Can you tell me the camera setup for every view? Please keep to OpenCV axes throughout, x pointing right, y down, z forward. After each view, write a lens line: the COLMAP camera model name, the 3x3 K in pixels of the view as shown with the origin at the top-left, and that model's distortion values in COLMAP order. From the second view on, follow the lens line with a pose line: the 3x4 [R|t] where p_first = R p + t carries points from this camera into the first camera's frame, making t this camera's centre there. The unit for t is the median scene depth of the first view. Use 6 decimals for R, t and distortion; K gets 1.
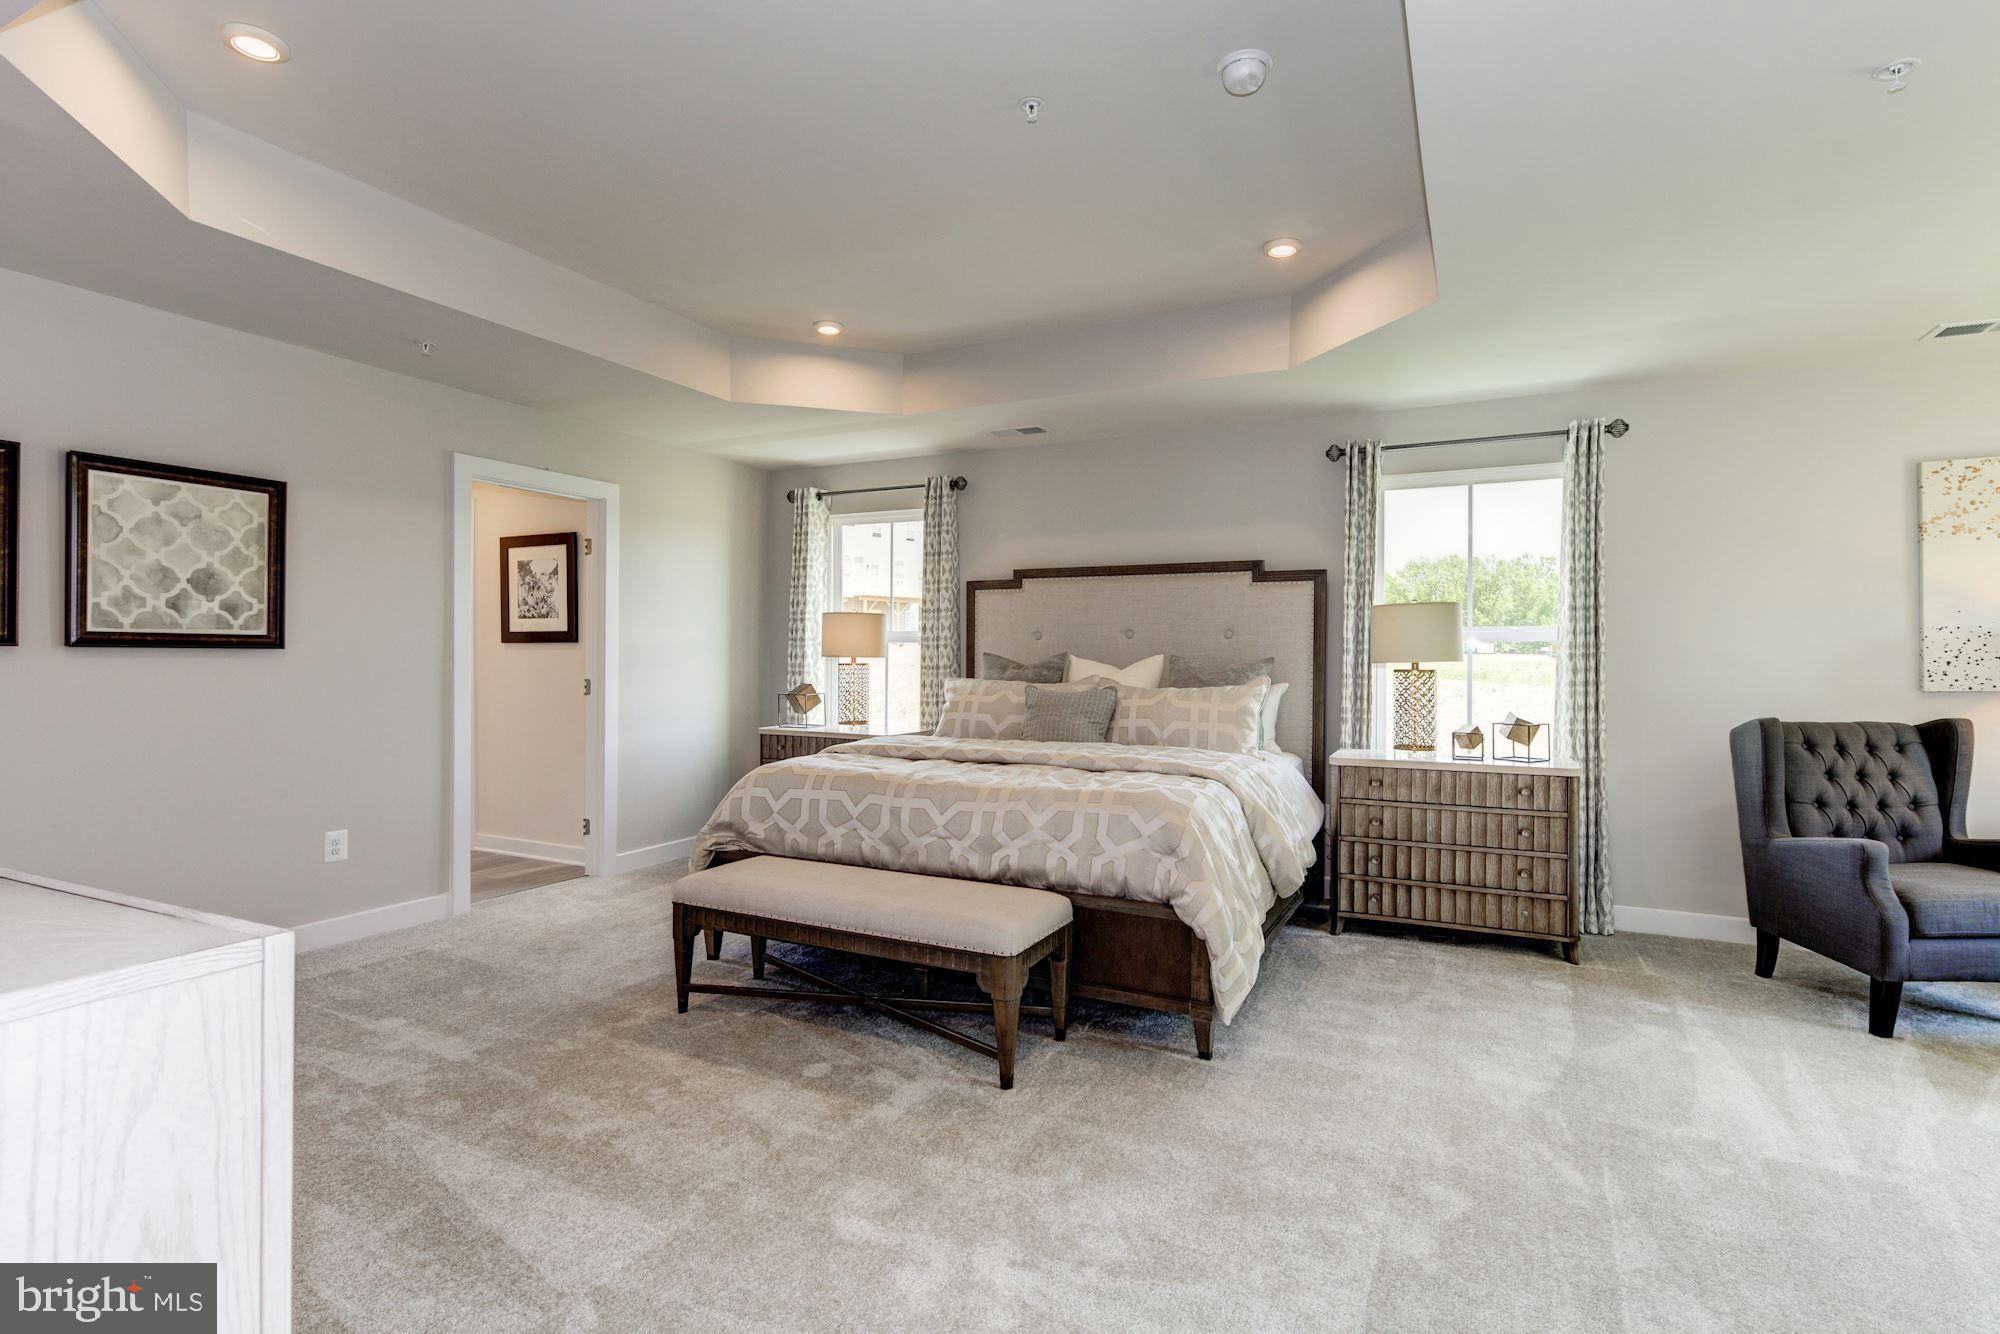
lens RADIAL K [[968.7, 0, 996.0], [0, 968.7, 664.7], [0, 0, 1]] dist [0.004789, -0.000162]
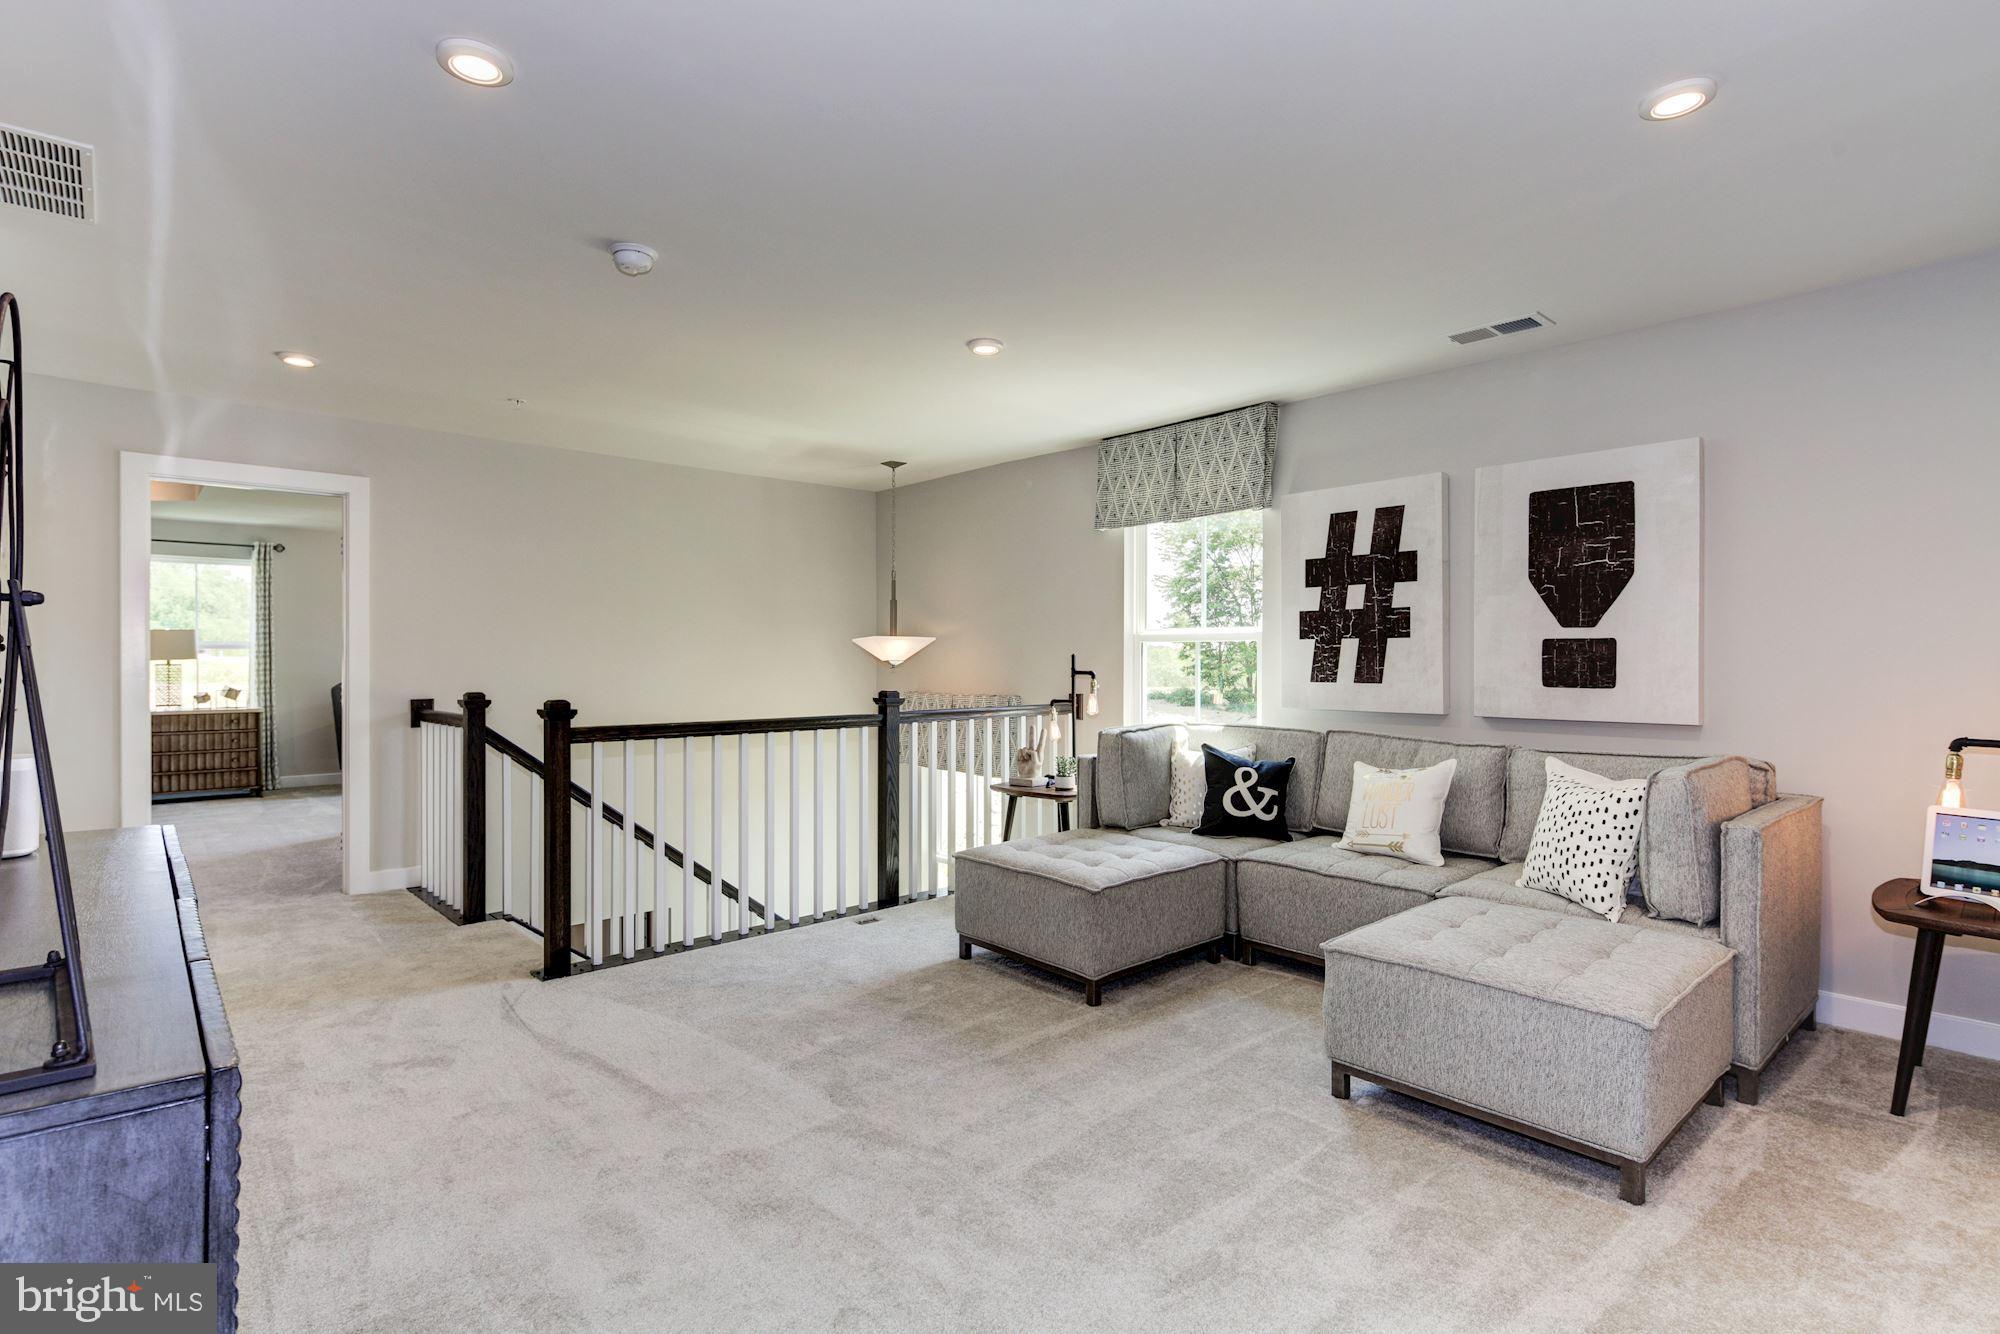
lens RADIAL K [[968.7, 0, 994.1], [0, 968.7, 664.4], [0, 0, 1]] dist [0.004789, -0.000162]
pose [[0.372212, -0.013189, 0.928054, -0.778234], [0.008670, 0.999905, 0.010733, -0.000925], [-0.928107, 0.004051, 0.372291, -1.285062]]
